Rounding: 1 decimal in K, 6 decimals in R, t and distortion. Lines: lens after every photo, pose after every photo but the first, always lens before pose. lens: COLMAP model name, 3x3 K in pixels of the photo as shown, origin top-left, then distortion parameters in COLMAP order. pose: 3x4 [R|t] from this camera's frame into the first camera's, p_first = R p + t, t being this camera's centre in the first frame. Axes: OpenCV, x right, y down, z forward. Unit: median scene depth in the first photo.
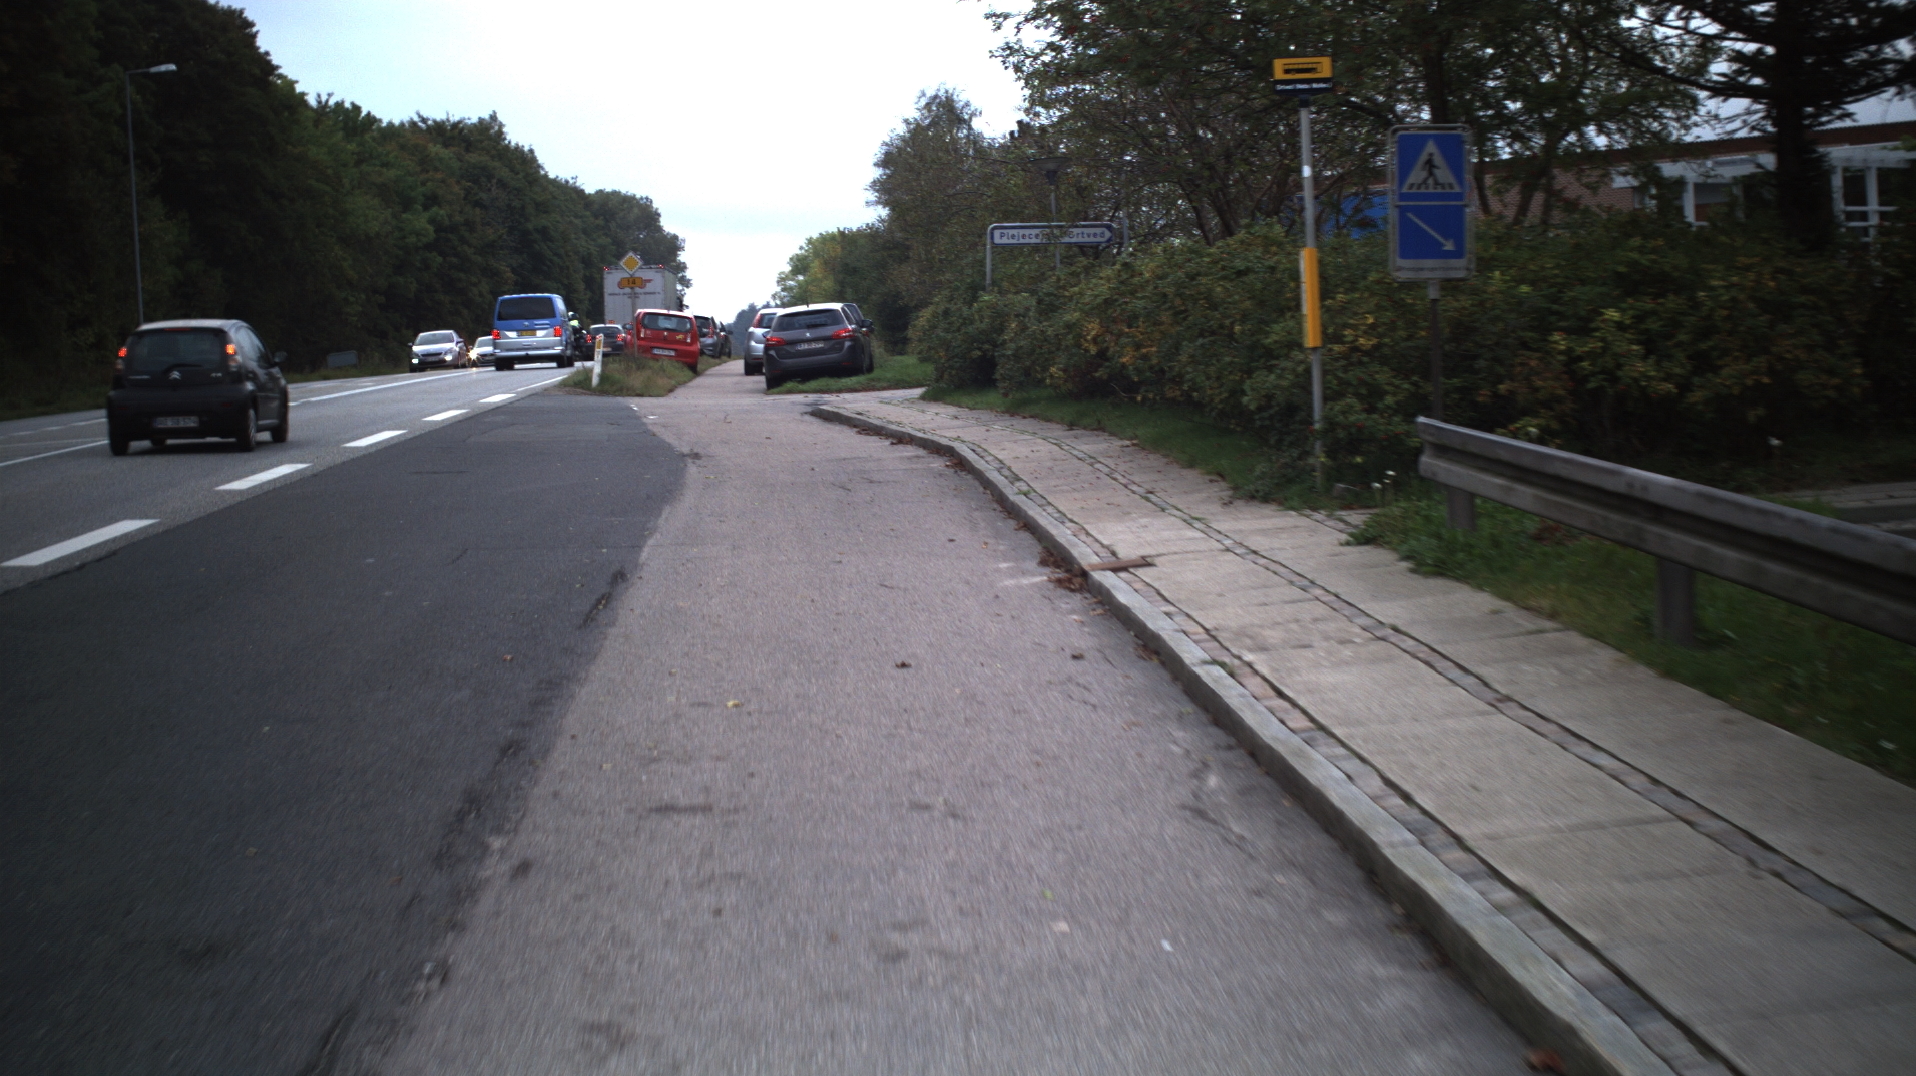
lens RADIAL K [[3351.8, 0, 958.0], [0, 3351.8, 538.0], [0, 0, 1]] dist [-0.283143, 0.268245]
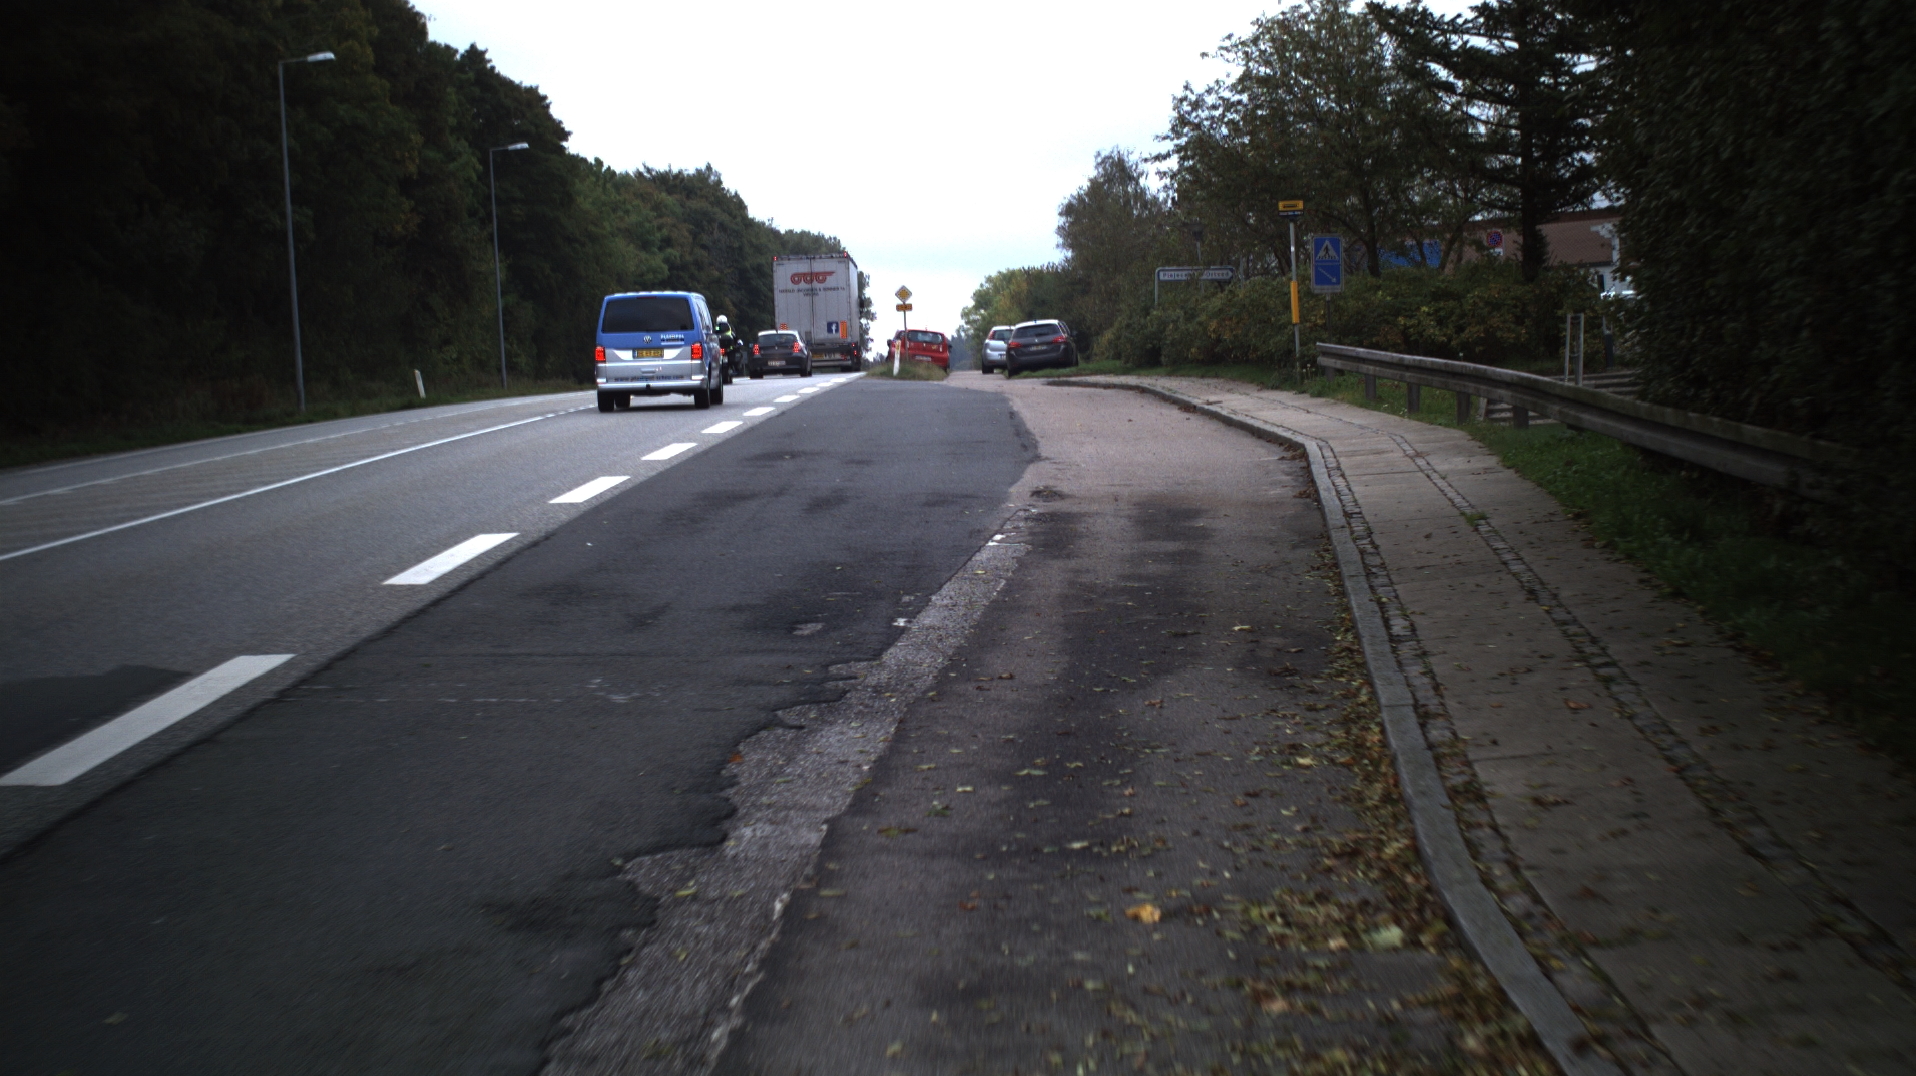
lens RADIAL K [[3351.8, 0, 958.0], [0, 3351.8, 538.0], [0, 0, 1]] dist [-0.283143, 0.268245]
pose [[0.998775, -0.000891, -0.049480, -0.006336], [0.000356, 0.999941, -0.010828, 0.050614], [0.049487, 0.010797, 0.998716, -0.576616]]
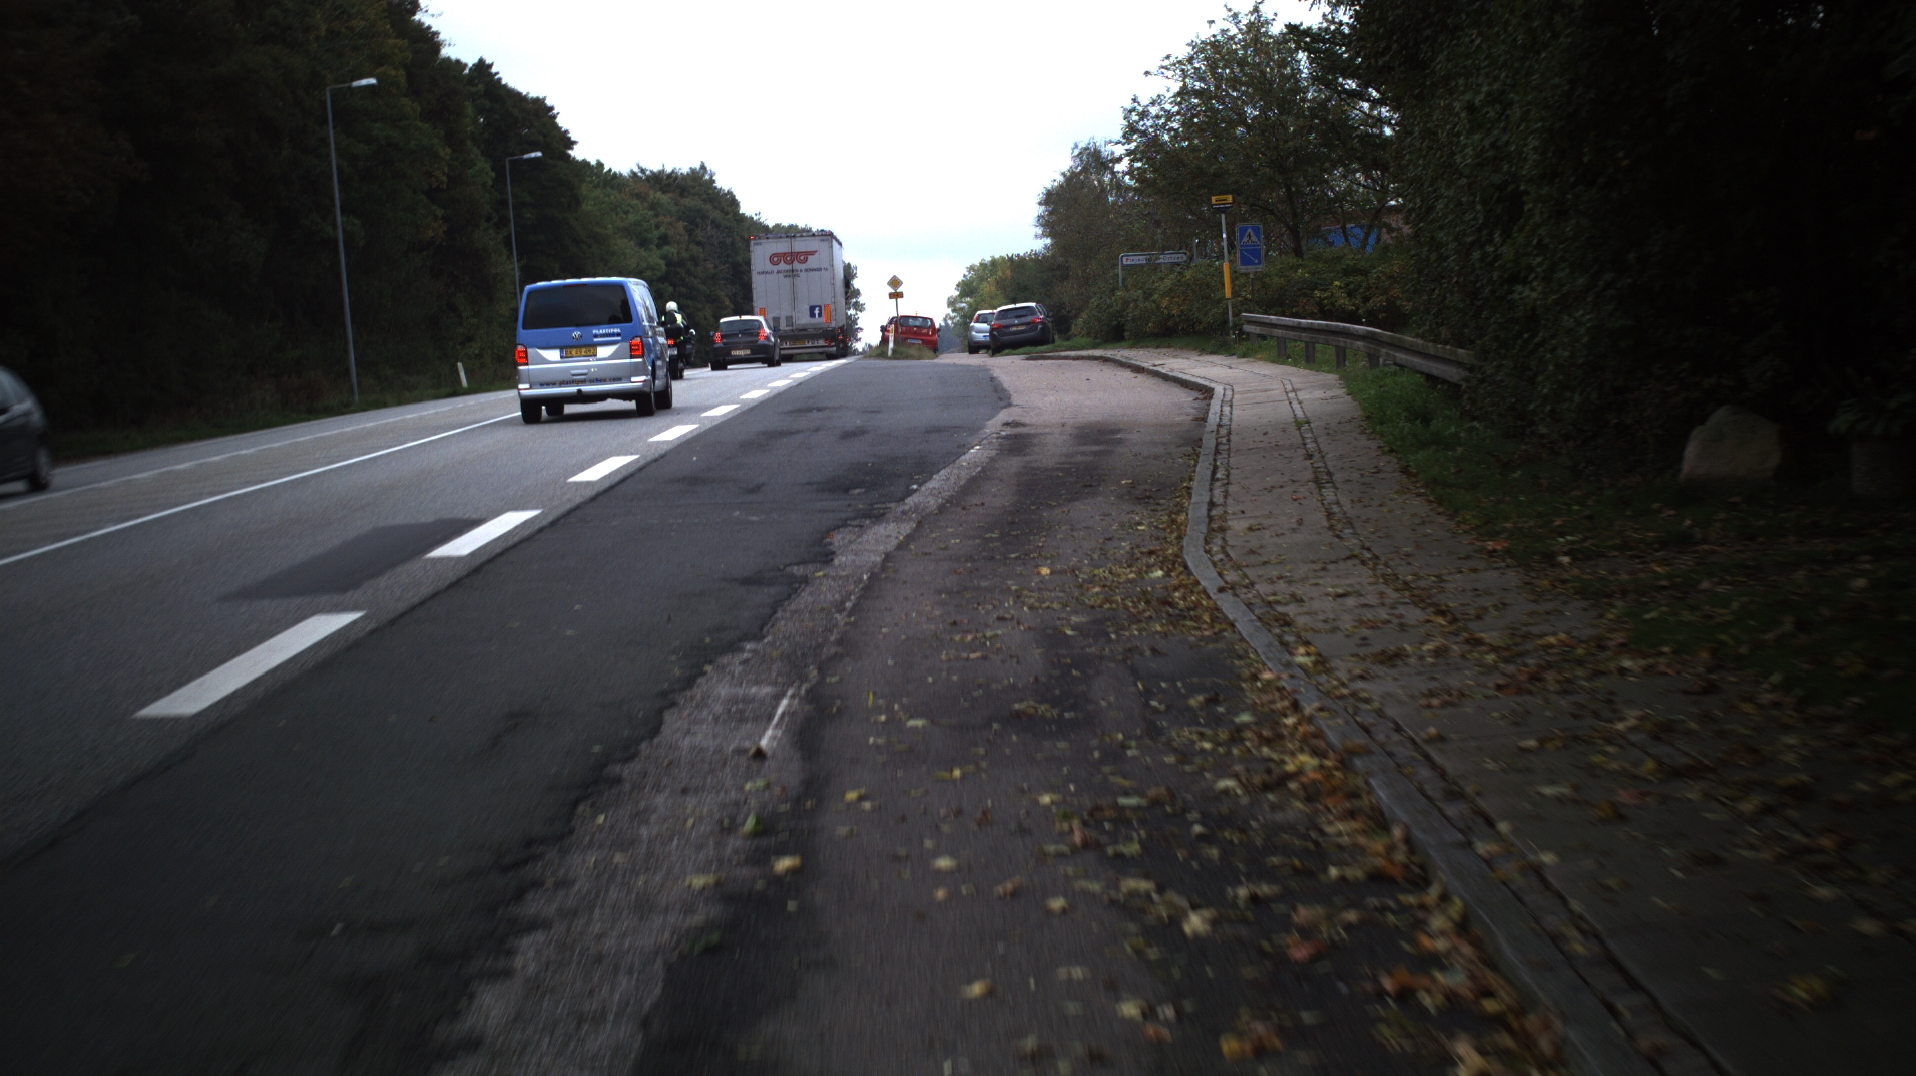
lens RADIAL K [[3351.8, 0, 958.0], [0, 3351.8, 538.0], [0, 0, 1]] dist [-0.283143, 0.268245]
pose [[0.998523, -0.026604, -0.047375, 0.003023], [0.026283, 0.999627, -0.007388, 0.067363], [0.047554, 0.006132, 0.998850, -0.768431]]
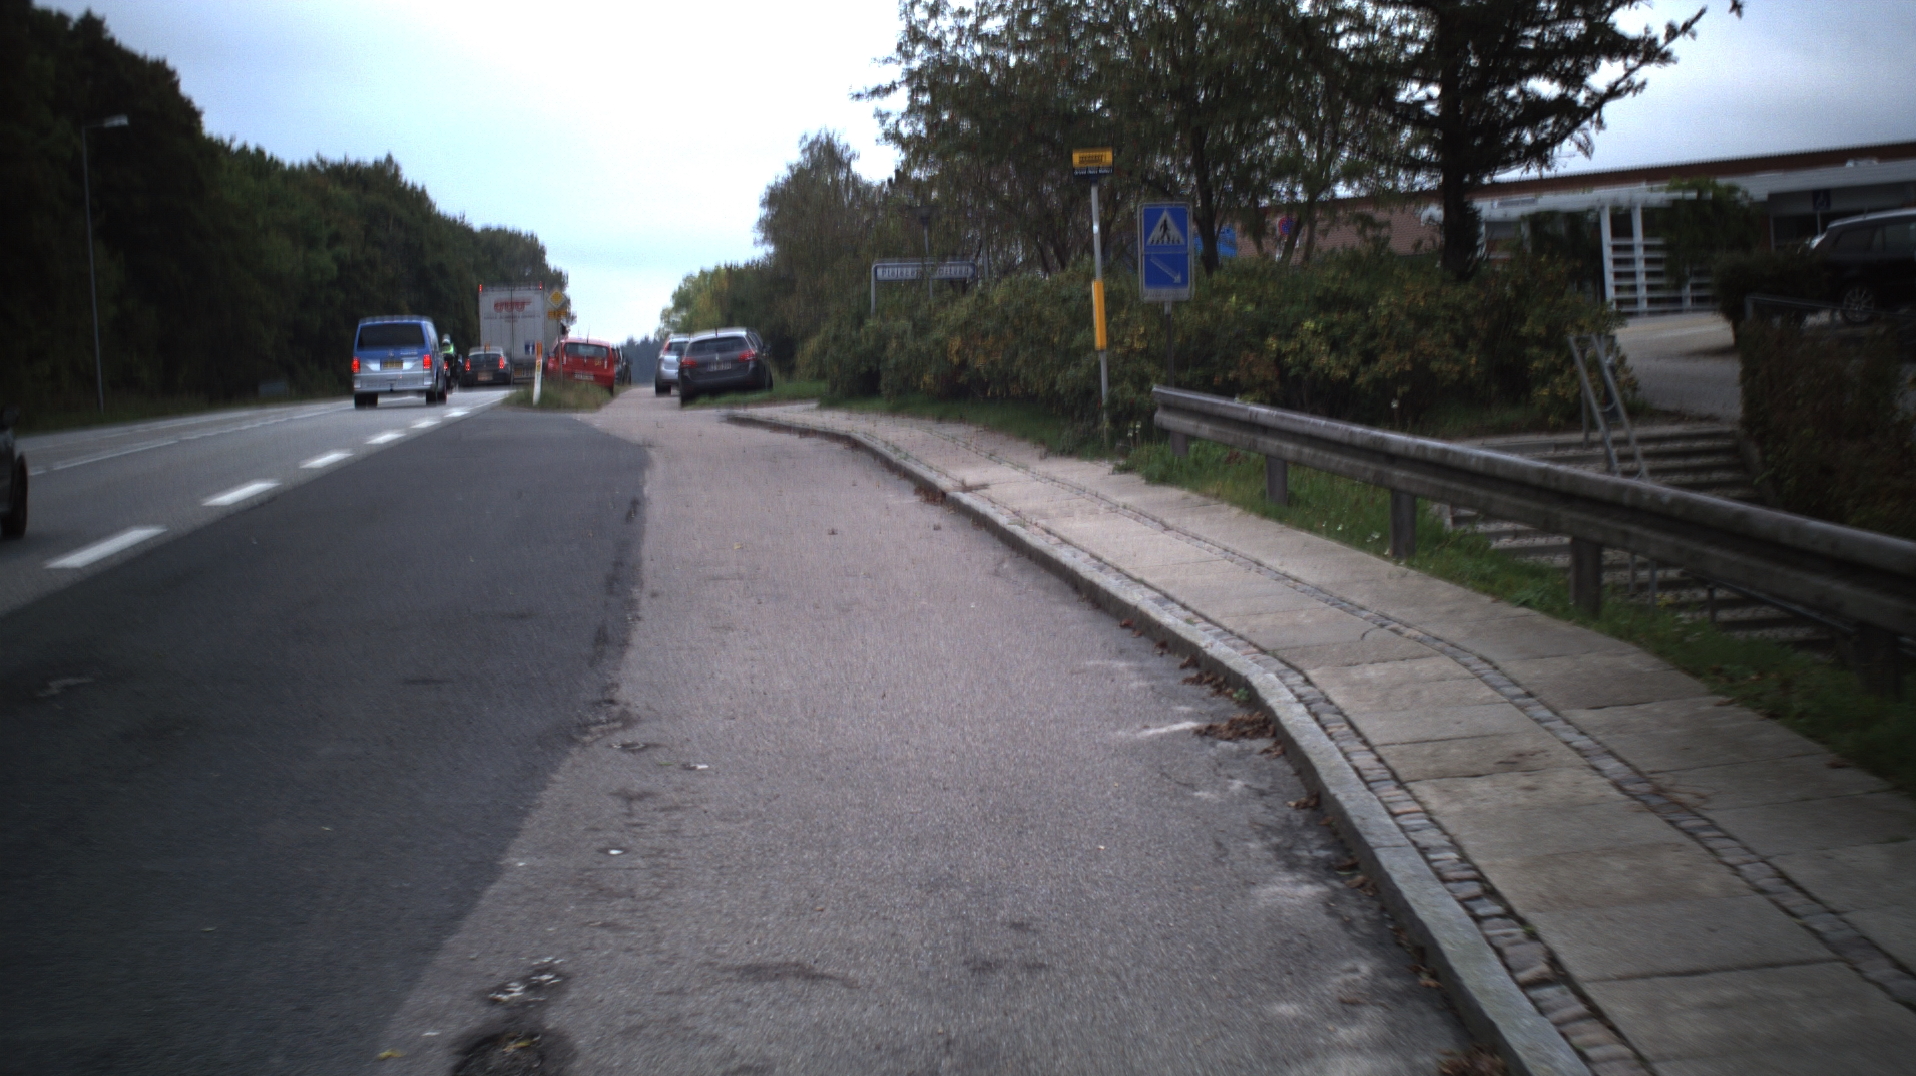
lens RADIAL K [[3351.8, 0, 958.0], [0, 3351.8, 538.0], [0, 0, 1]] dist [-0.283143, 0.268245]
pose [[0.999316, -0.008238, 0.036043, -0.004066], [0.008596, 0.999915, -0.009785, 0.016547], [-0.035959, 0.010088, 0.999302, -0.193163]]
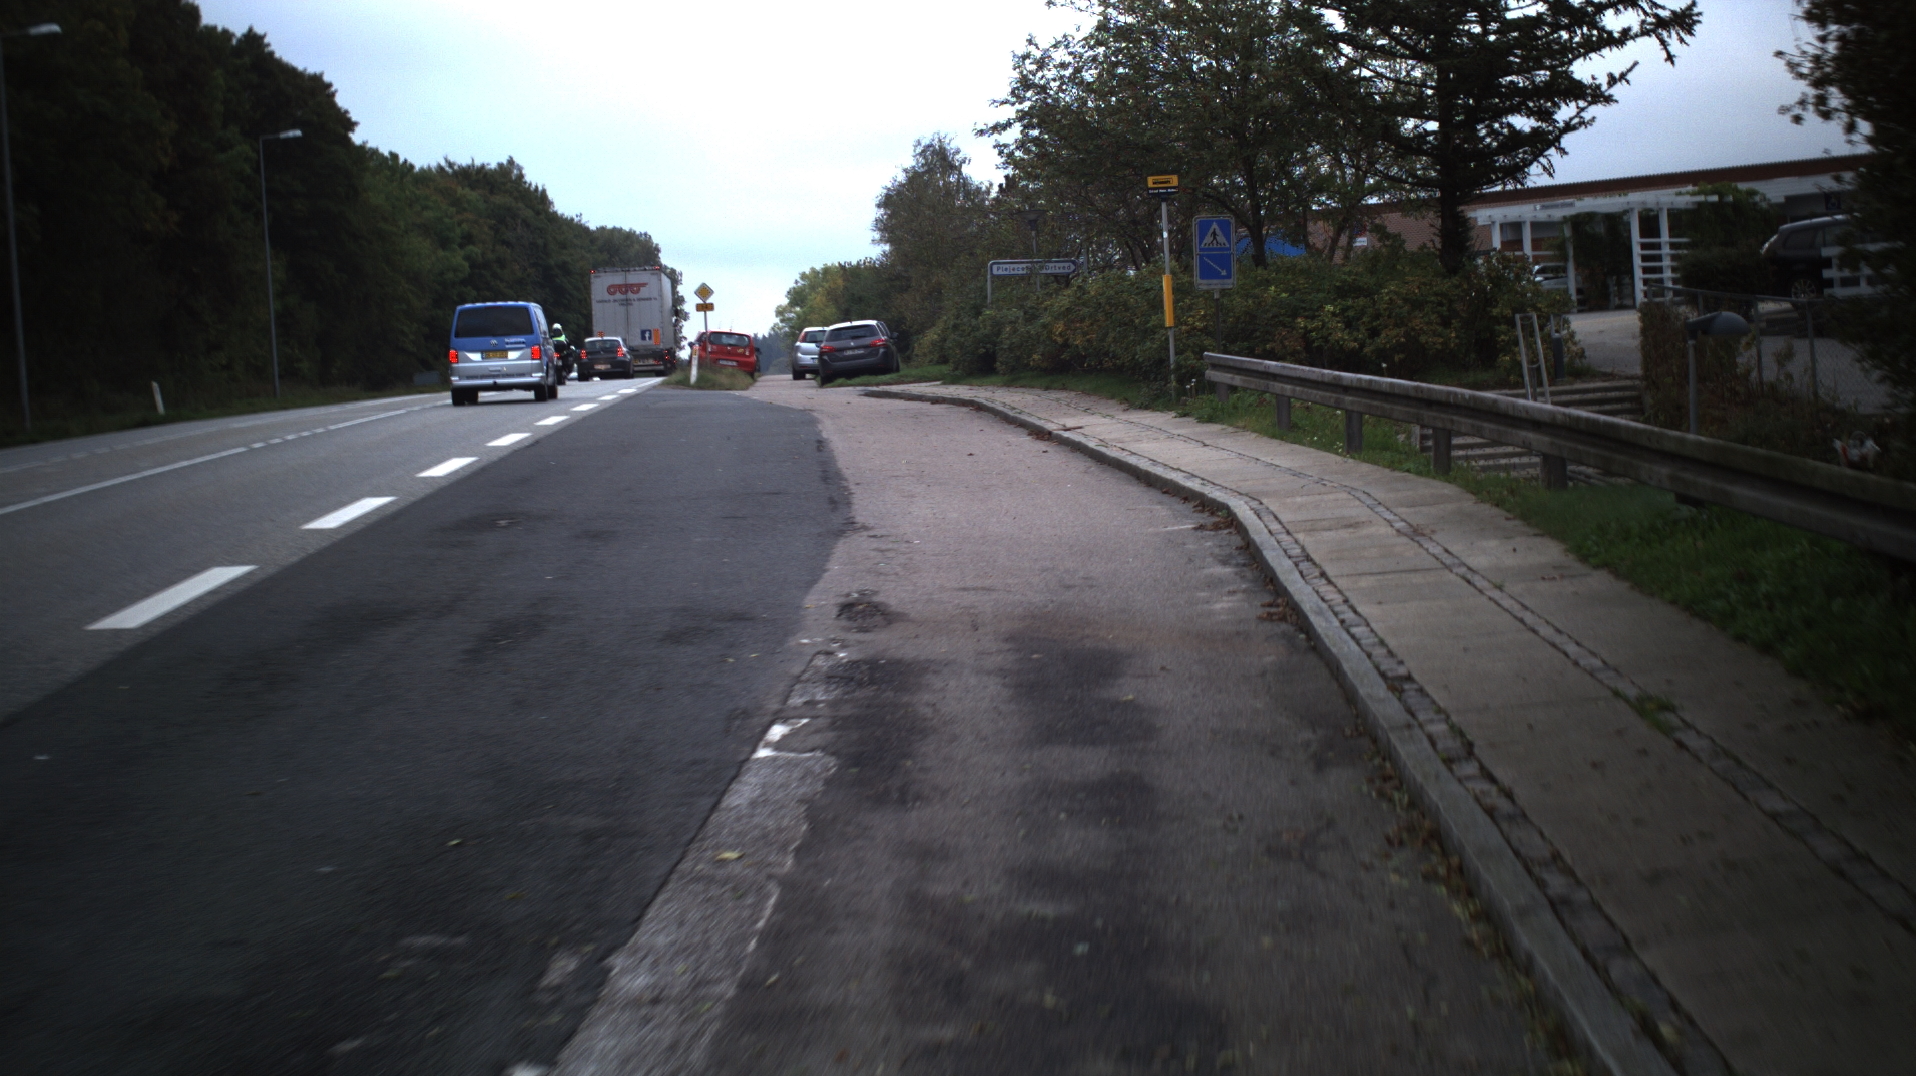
lens RADIAL K [[3351.8, 0, 958.0], [0, 3351.8, 538.0], [0, 0, 1]] dist [-0.283143, 0.268245]
pose [[0.999945, -0.009472, 0.004412, -0.010363], [0.009513, 0.999911, -0.009328, 0.033917], [-0.004323, 0.009370, 0.999947, -0.384905]]
